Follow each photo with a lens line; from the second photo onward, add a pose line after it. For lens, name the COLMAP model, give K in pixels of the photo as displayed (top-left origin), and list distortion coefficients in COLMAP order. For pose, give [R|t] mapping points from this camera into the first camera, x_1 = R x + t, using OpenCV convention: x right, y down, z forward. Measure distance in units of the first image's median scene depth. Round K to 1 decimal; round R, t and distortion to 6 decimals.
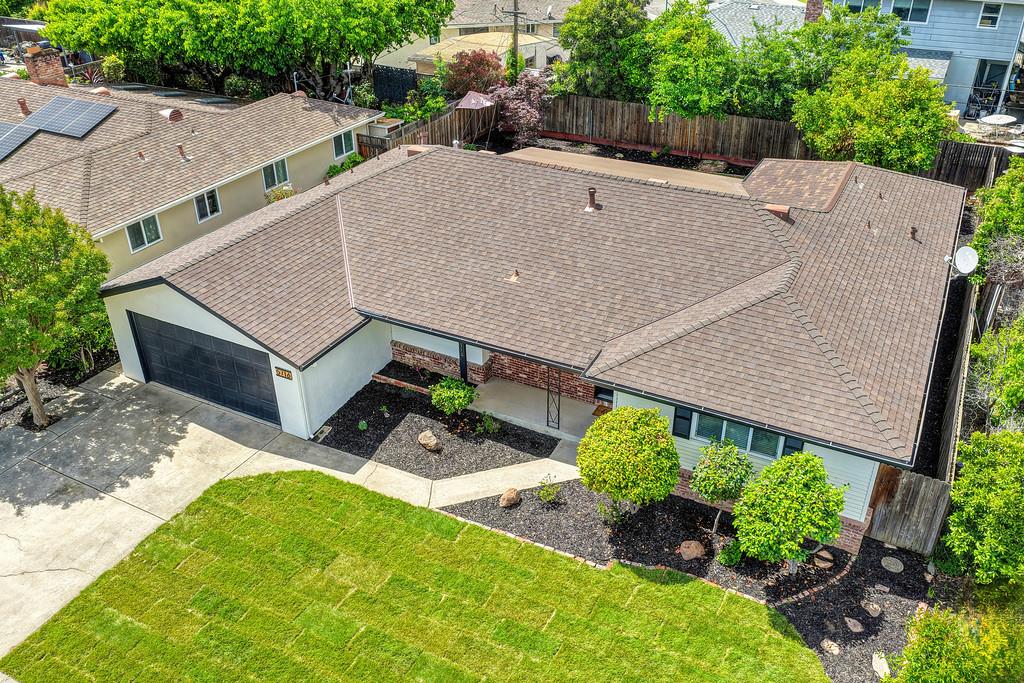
lens RADIAL K [[858.0, 0, 512.0], [0, 858.0, 341.5], [0, 0, 1]] dist [-0.000363, 0.004200]
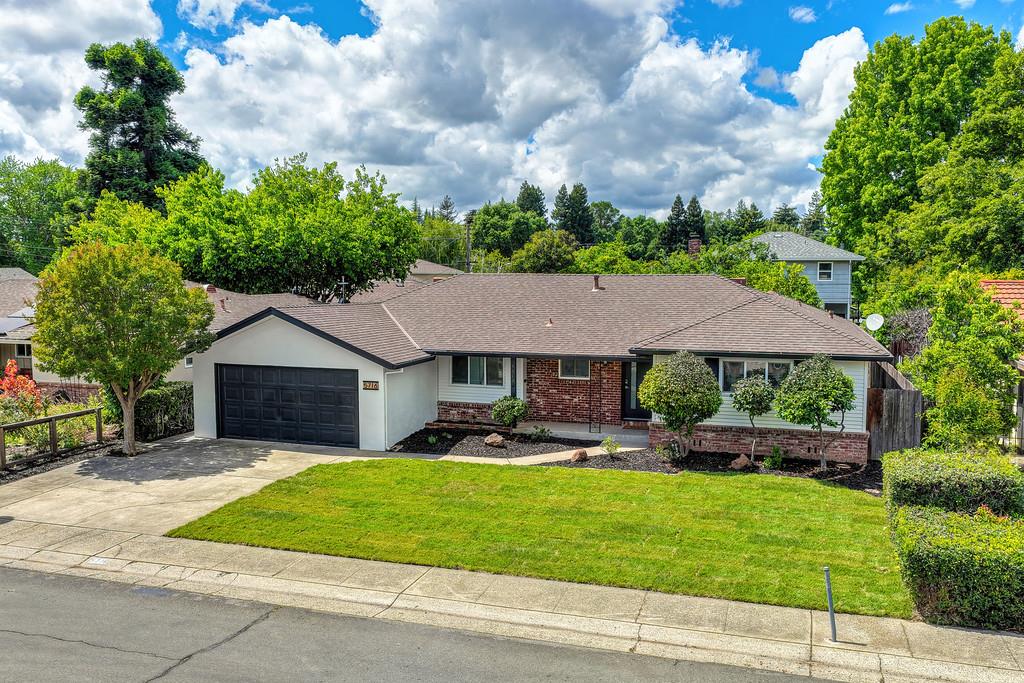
lens RADIAL K [[858.0, 0, 512.0], [0, 858.0, 341.5], [0, 0, 1]] dist [-0.000363, 0.004200]
pose [[0.986525, -0.004510, 0.163548, -0.243553], [0.076259, 0.897071, -0.435256, 0.464776], [-0.144751, 0.441863, 0.885327, -0.087156]]
